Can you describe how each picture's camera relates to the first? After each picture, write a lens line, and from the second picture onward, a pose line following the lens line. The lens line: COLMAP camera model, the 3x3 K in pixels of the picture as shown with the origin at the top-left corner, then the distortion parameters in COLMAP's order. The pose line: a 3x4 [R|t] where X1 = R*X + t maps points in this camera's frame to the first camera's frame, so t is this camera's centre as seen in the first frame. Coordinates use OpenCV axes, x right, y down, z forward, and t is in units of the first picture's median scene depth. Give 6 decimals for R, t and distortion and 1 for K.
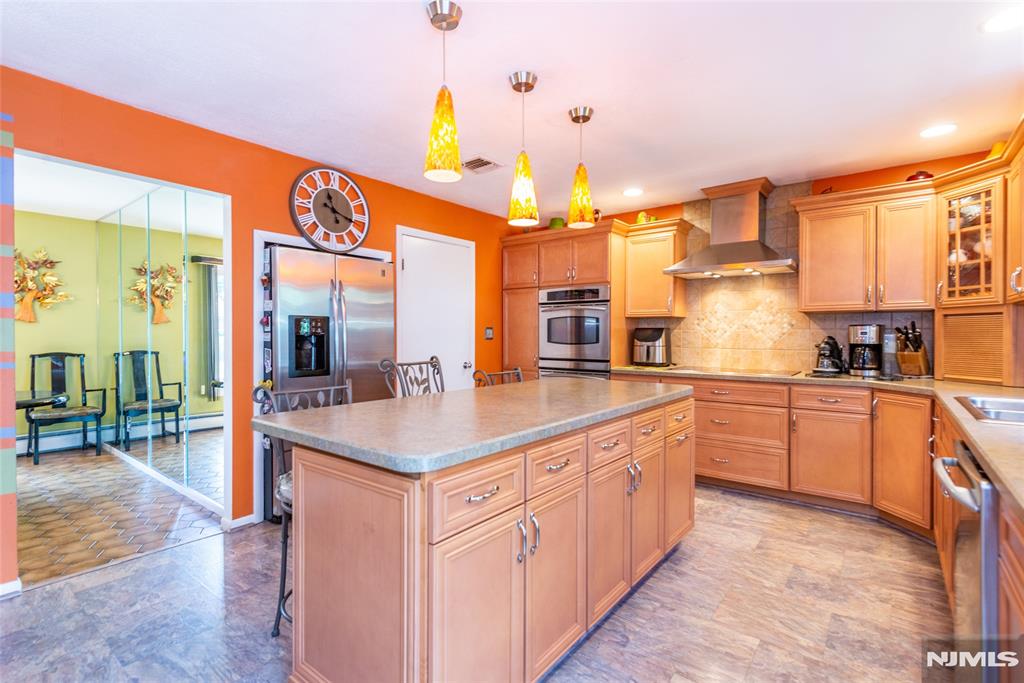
lens RADIAL K [[467.1, 0, 516.0], [0, 467.1, 345.7], [0, 0, 1]] dist [-0.000964, 0.000168]
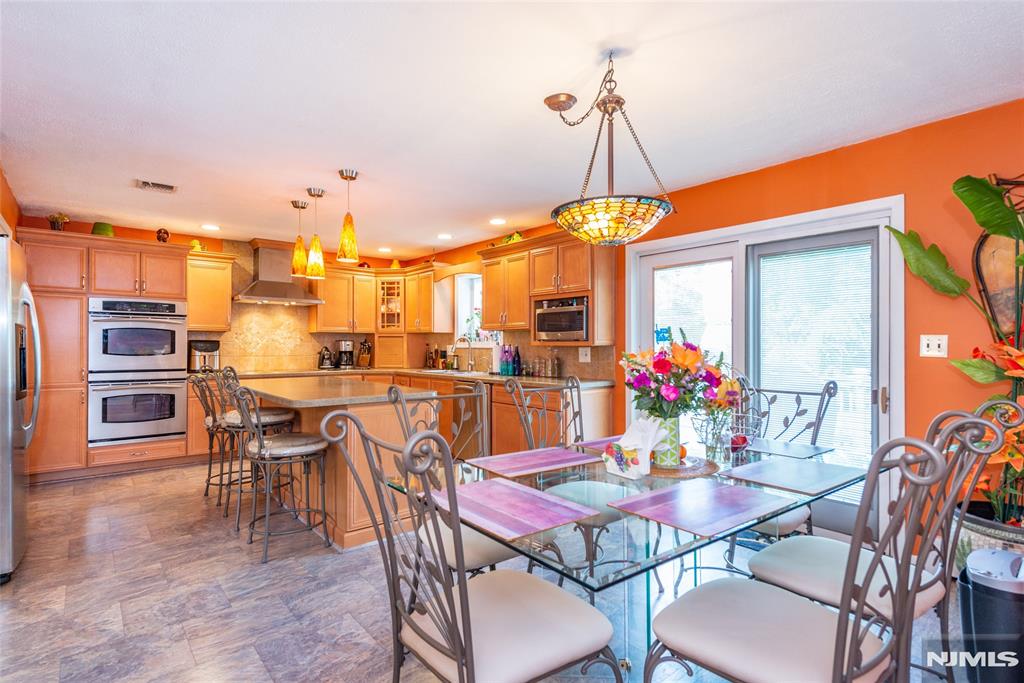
lens RADIAL K [[521.4, 0, 510.5], [0, 521.4, 340.2], [0, 0, 1]] dist [0.002148, -0.001466]
pose [[0.201251, 0.010902, 0.979479, -0.931244], [0.022544, 0.999622, -0.015758, 0.000023], [-0.979280, 0.025252, 0.200929, -0.021716]]
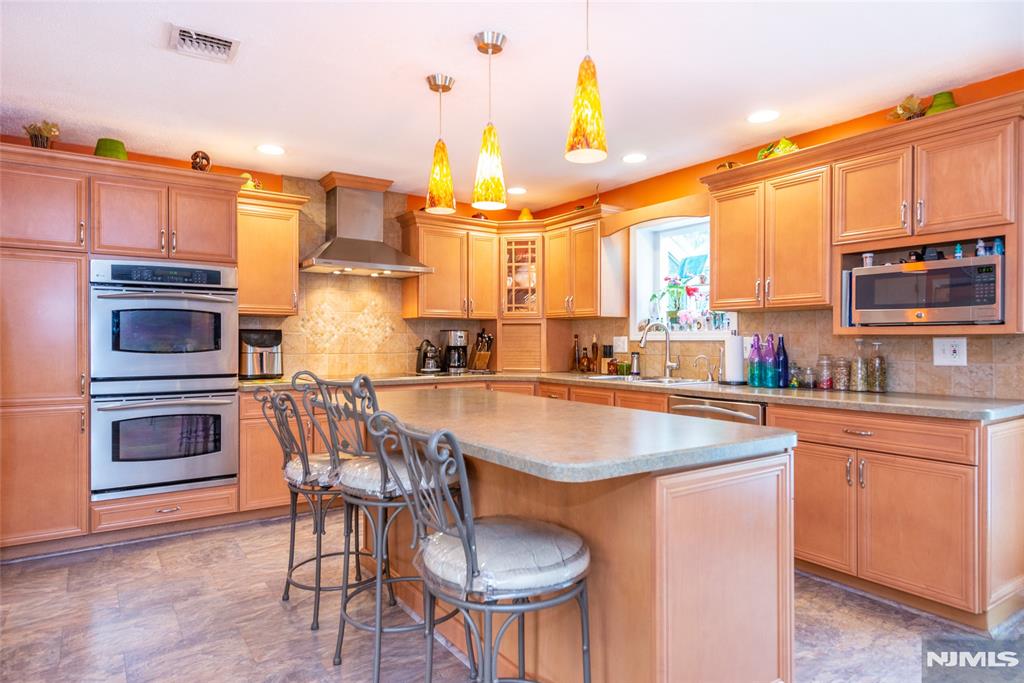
lens RADIAL K [[629.1, 0, 515.8], [0, 629.1, 340.1], [0, 0, 1]] dist [0.010791, -0.002801]
pose [[0.291683, 0.001779, 0.956513, -0.634048], [0.023377, 0.999686, -0.008988, -0.001132], [-0.956229, 0.024982, 0.291550, 0.329990]]
